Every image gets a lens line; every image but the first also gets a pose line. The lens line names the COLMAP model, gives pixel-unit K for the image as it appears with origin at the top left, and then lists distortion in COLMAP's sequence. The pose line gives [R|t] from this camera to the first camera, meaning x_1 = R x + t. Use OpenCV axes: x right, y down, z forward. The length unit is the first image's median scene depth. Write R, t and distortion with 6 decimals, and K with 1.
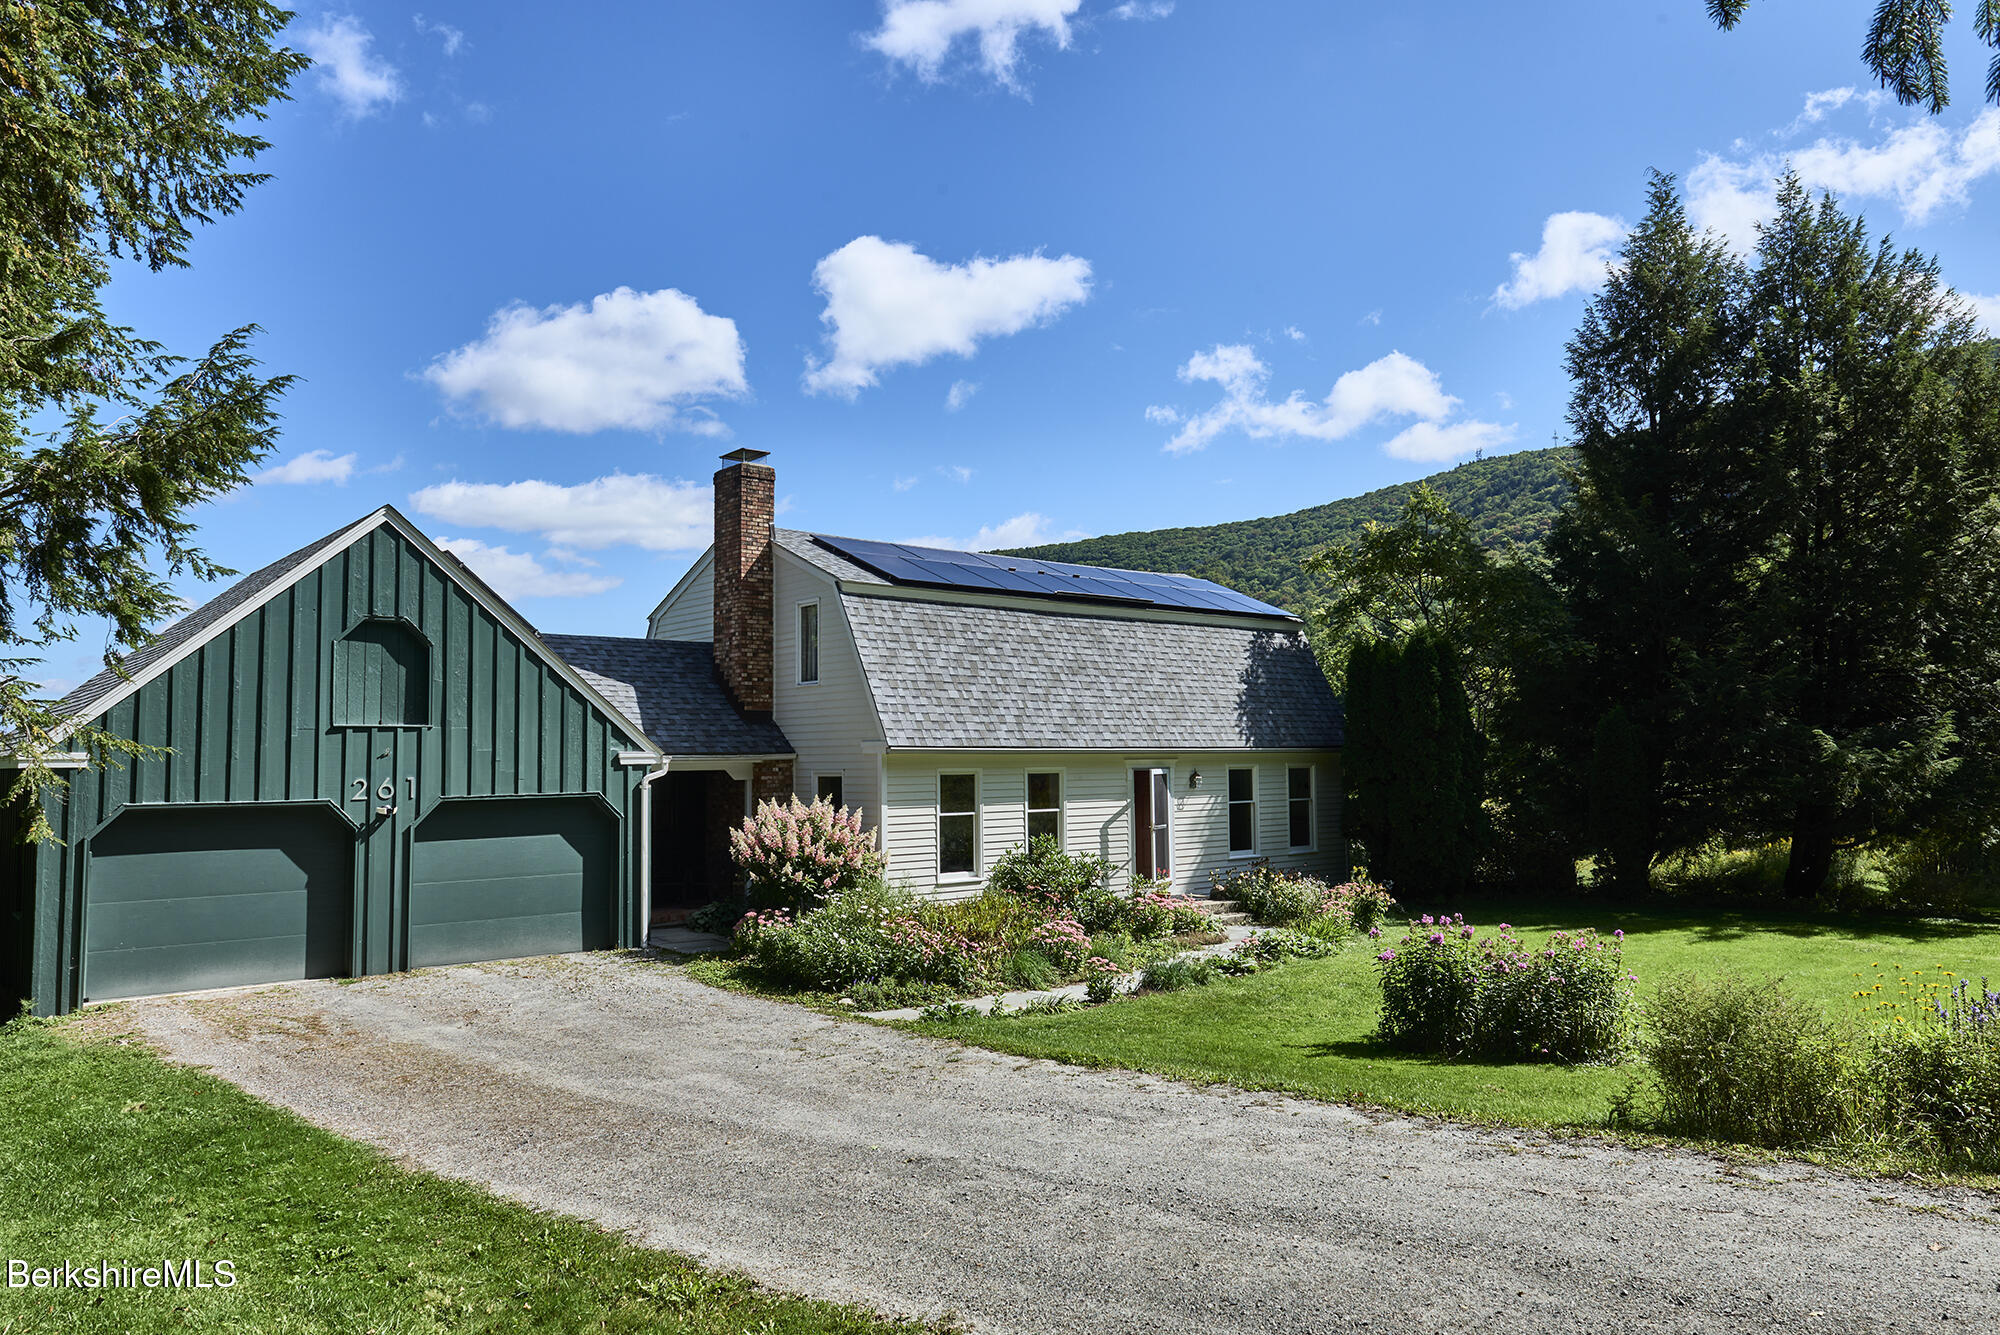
lens RADIAL K [[1408.5, 0, 1000.0], [0, 1408.5, 665.1], [0, 0, 1]] dist [0.018398, -0.005193]
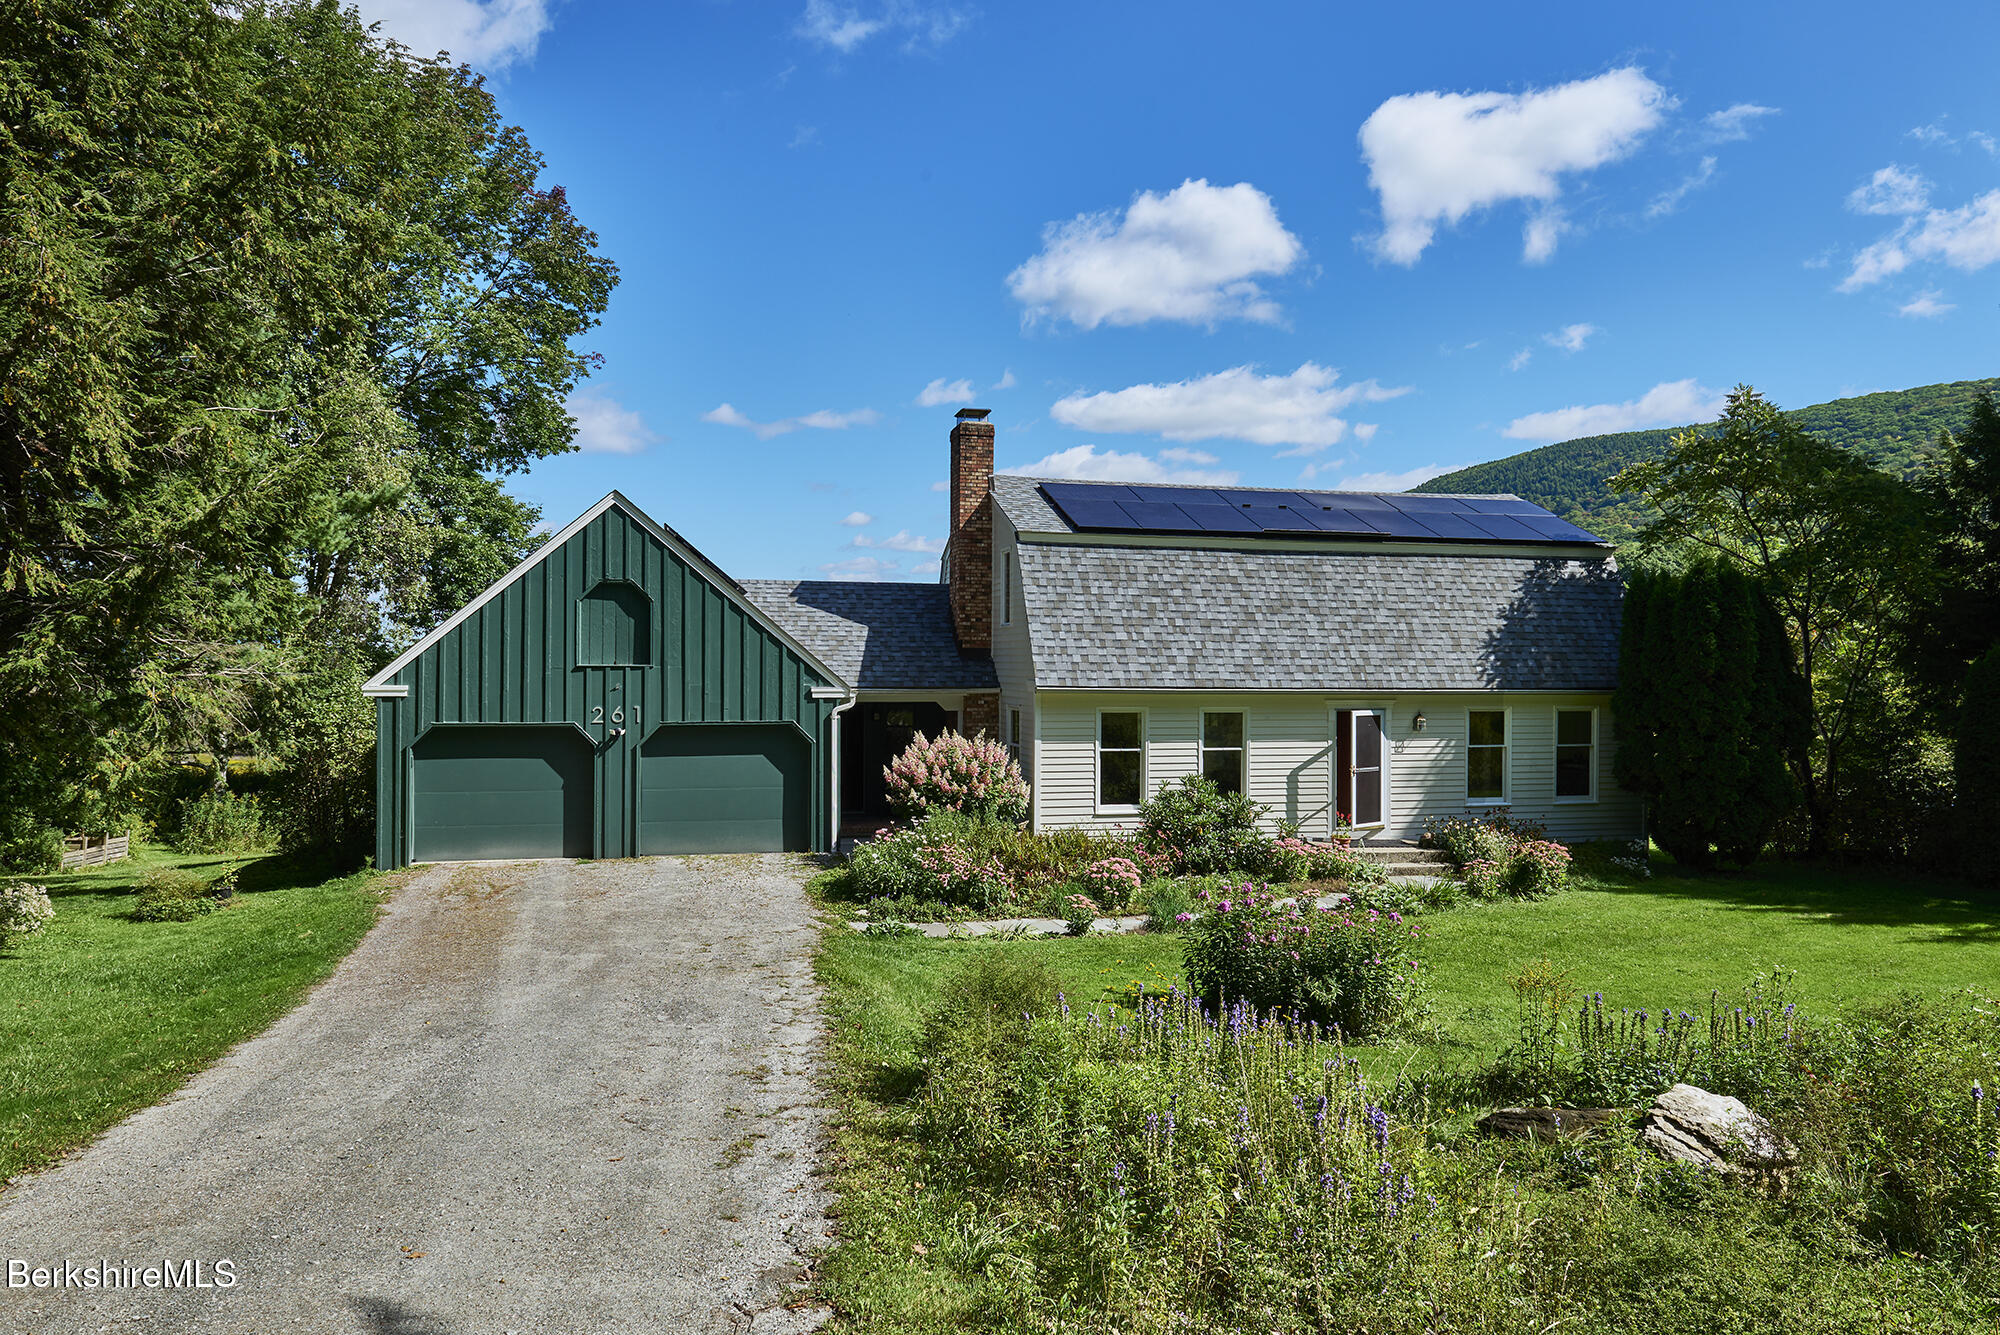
lens RADIAL K [[1408.5, 0, 938.2], [0, 1408.5, 676.6], [0, 0, 1]] dist [0.018398, -0.005193]
pose [[0.891498, 0.018755, -0.452635, 0.320840], [0.016468, 0.997141, 0.073751, -0.028981], [0.452724, -0.073203, 0.888641, 0.002330]]
